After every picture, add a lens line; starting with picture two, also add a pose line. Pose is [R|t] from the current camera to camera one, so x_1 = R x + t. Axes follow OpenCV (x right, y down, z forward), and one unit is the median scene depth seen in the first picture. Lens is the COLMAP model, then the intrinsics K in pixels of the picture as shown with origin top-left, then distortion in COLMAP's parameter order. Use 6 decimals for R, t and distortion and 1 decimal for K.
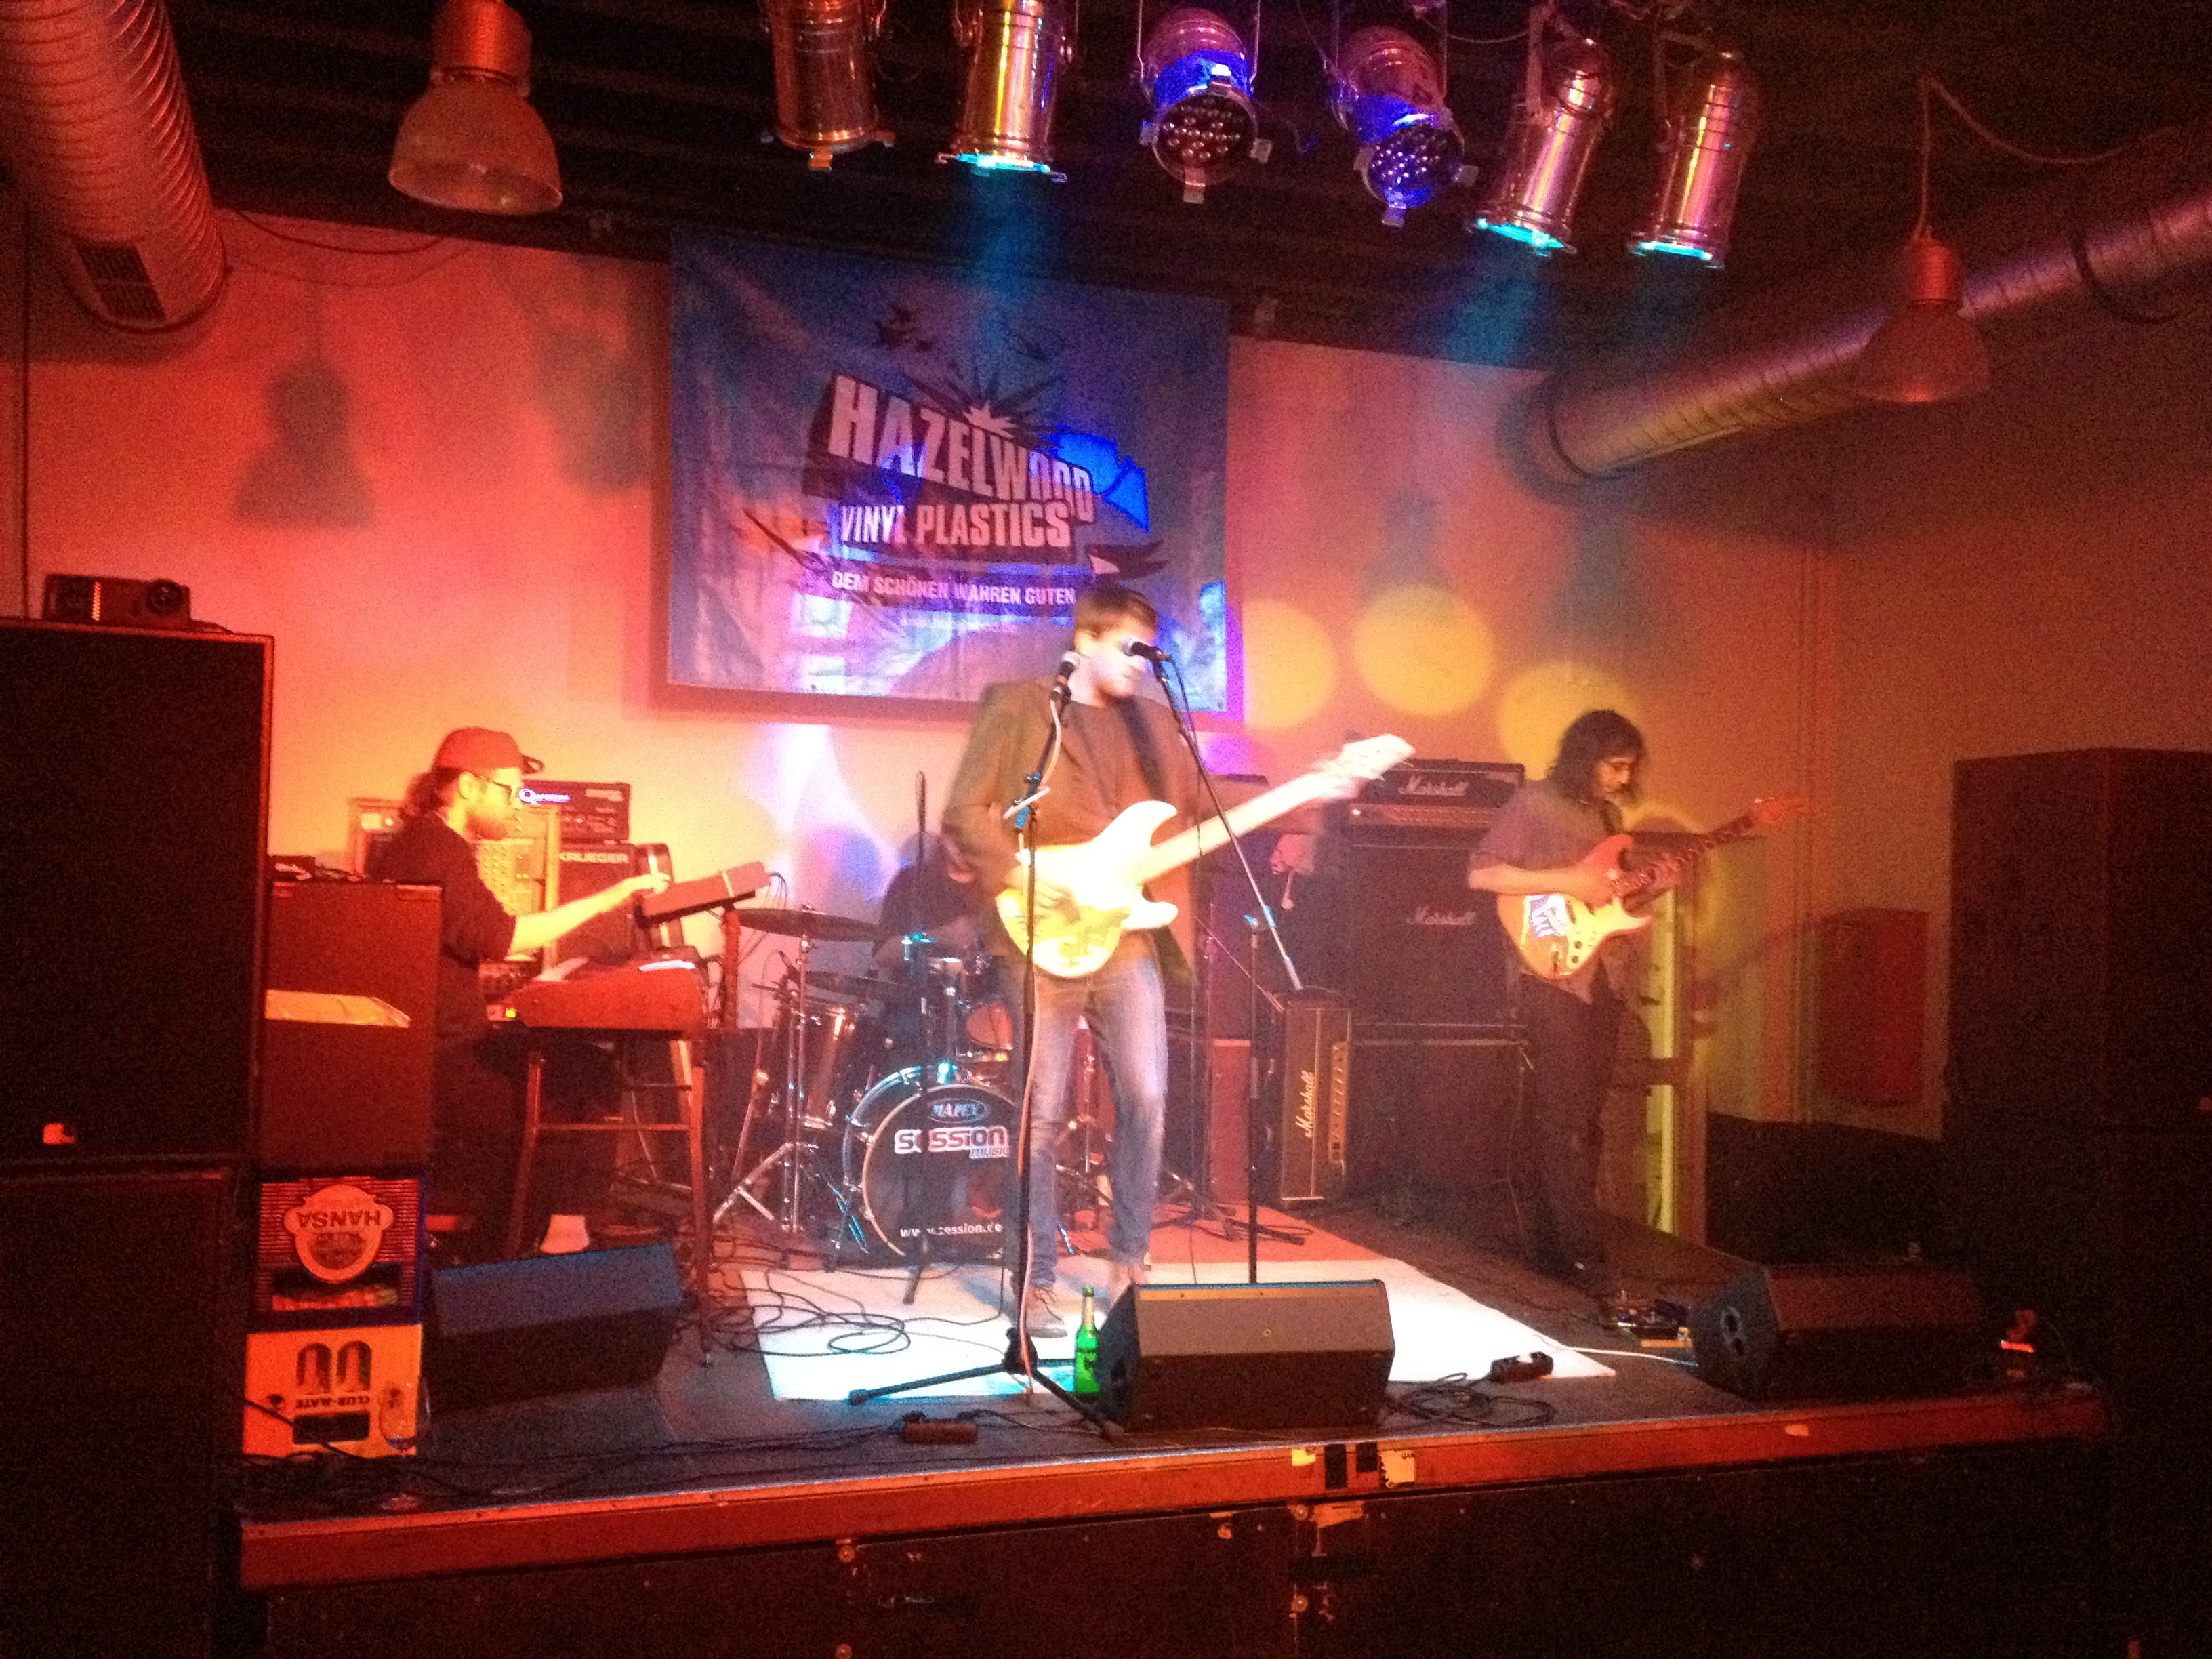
lens RADIAL K [[2113.3, 0, 1106.0], [0, 2113.3, 829.5], [0, 0, 1]] dist [0.041910, 0.001262]
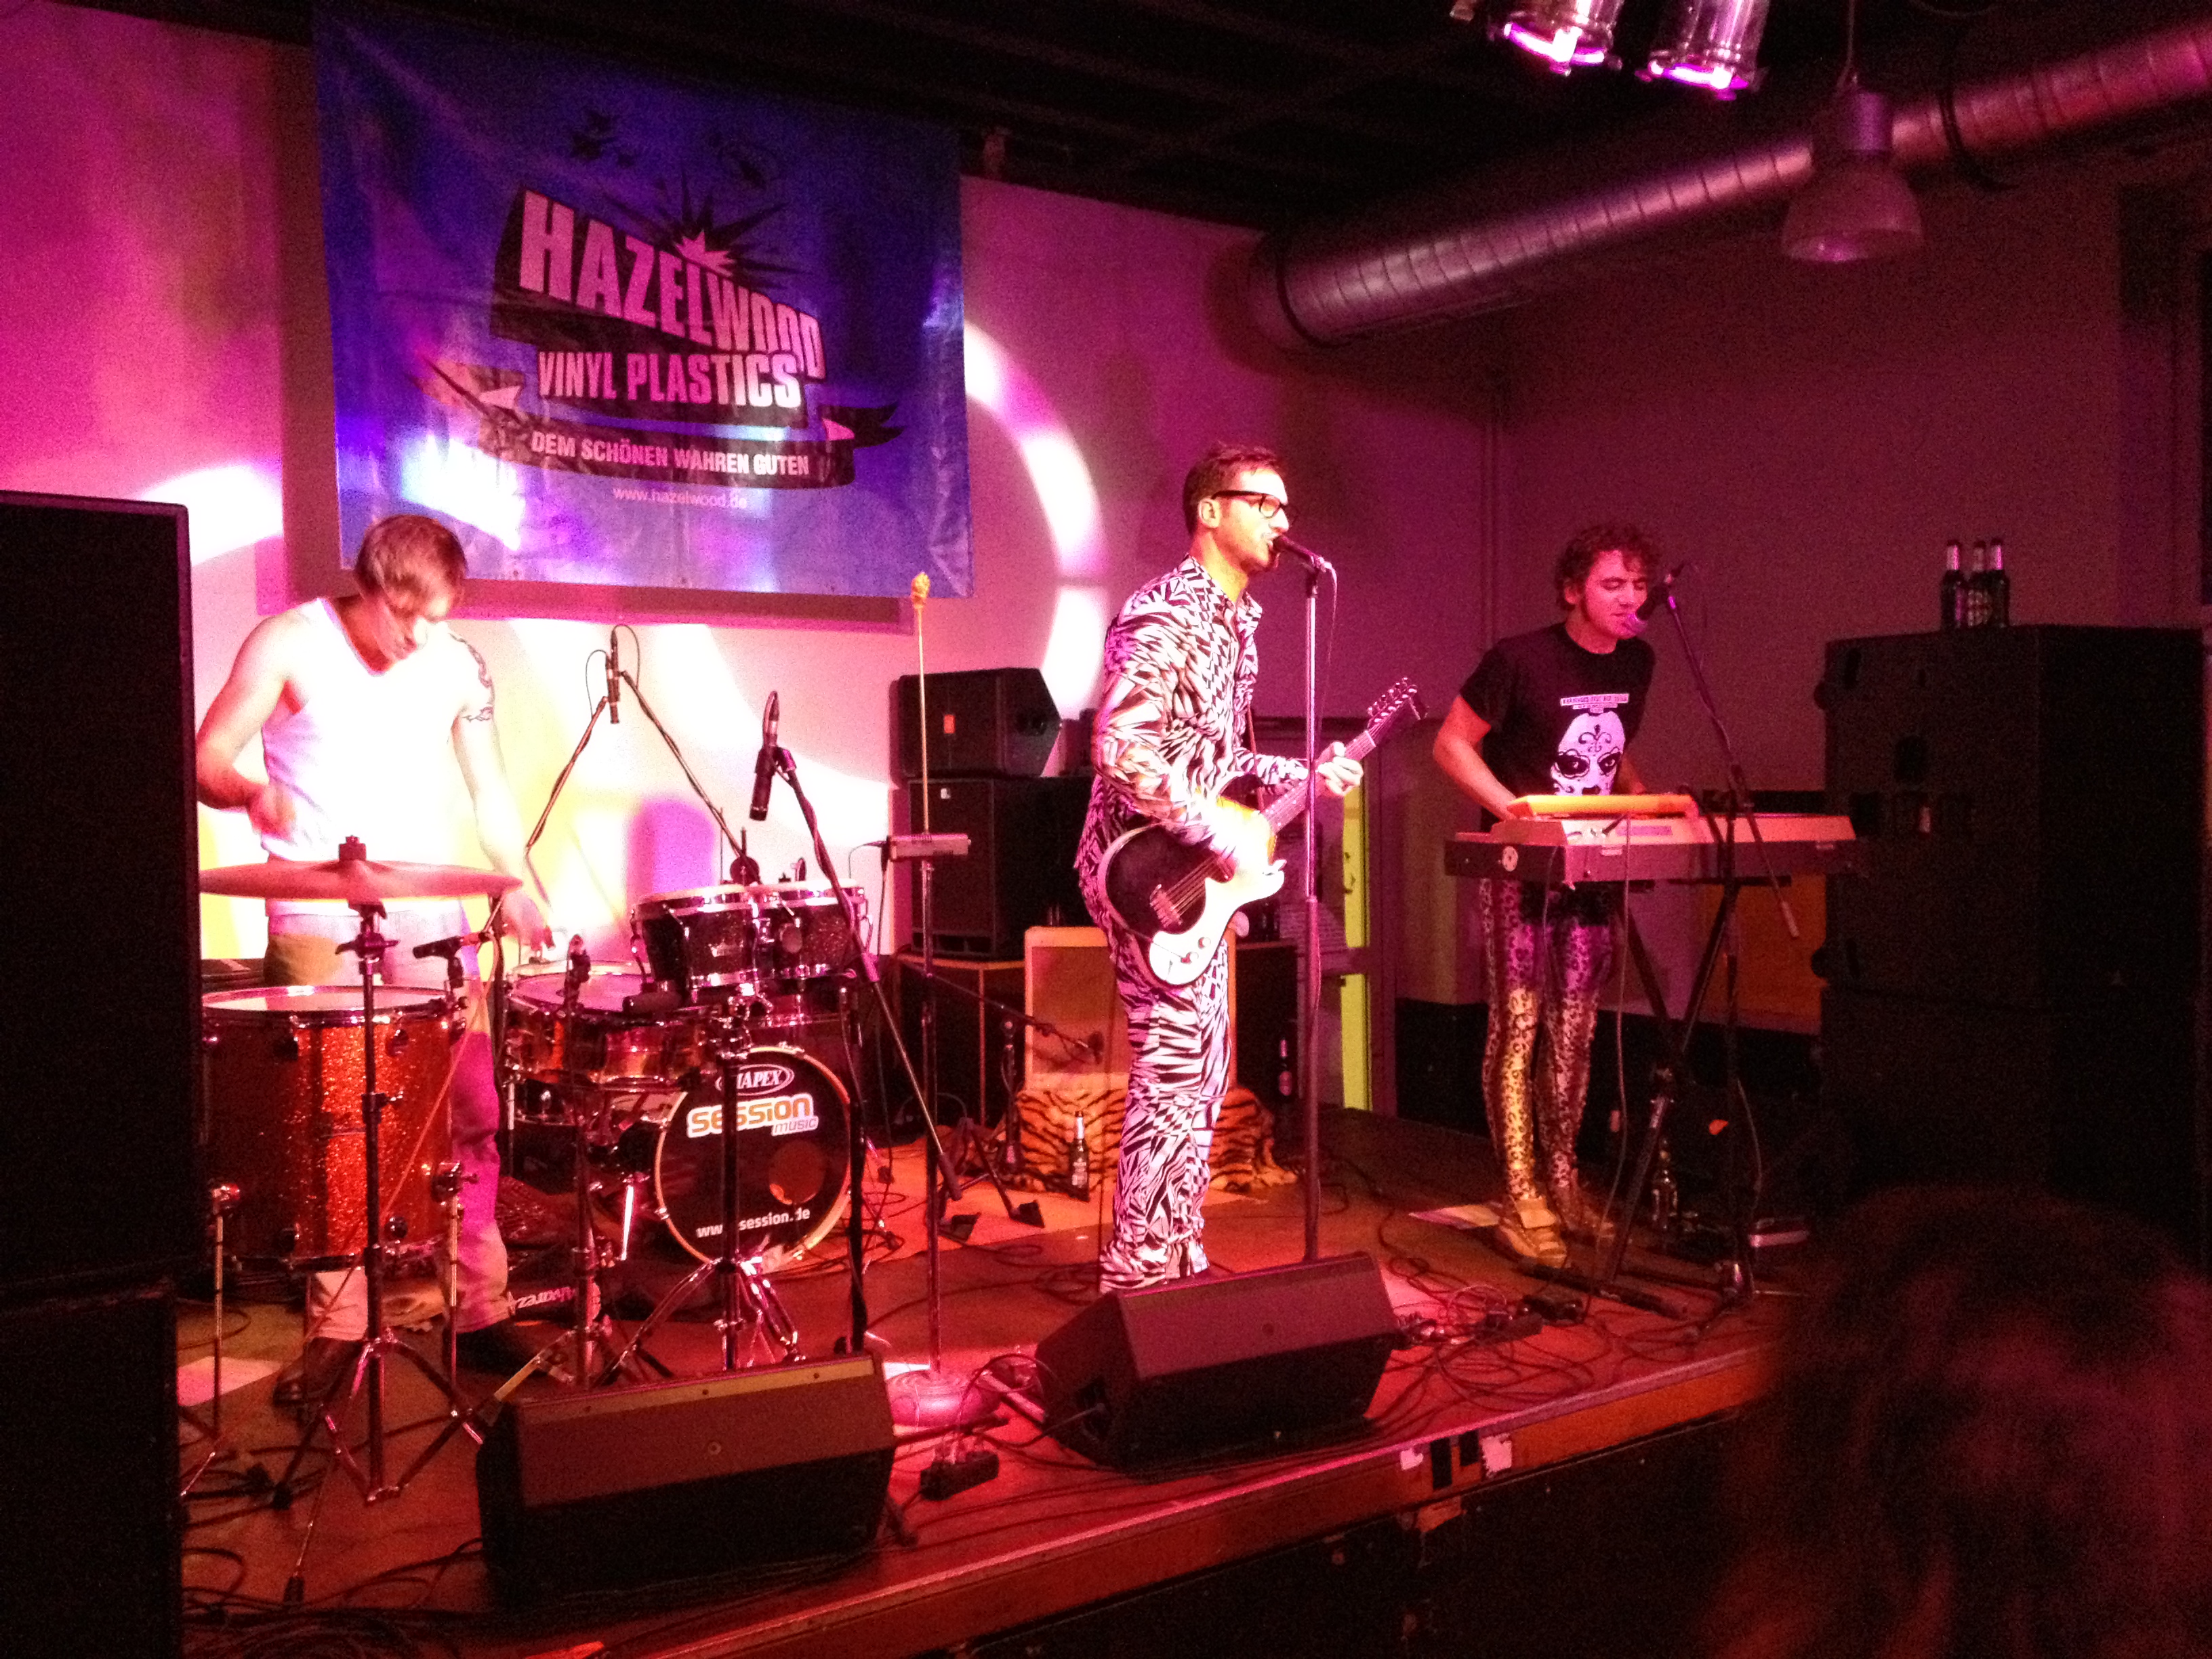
lens RADIAL K [[2113.3, 0, 1106.0], [0, 2113.3, 829.5], [0, 0, 1]] dist [0.041910, 0.001262]
pose [[0.955144, -0.043058, 0.292995, -0.162769], [0.026861, 0.997892, 0.059082, -0.009654], [-0.294921, -0.048562, 0.954287, 0.132501]]
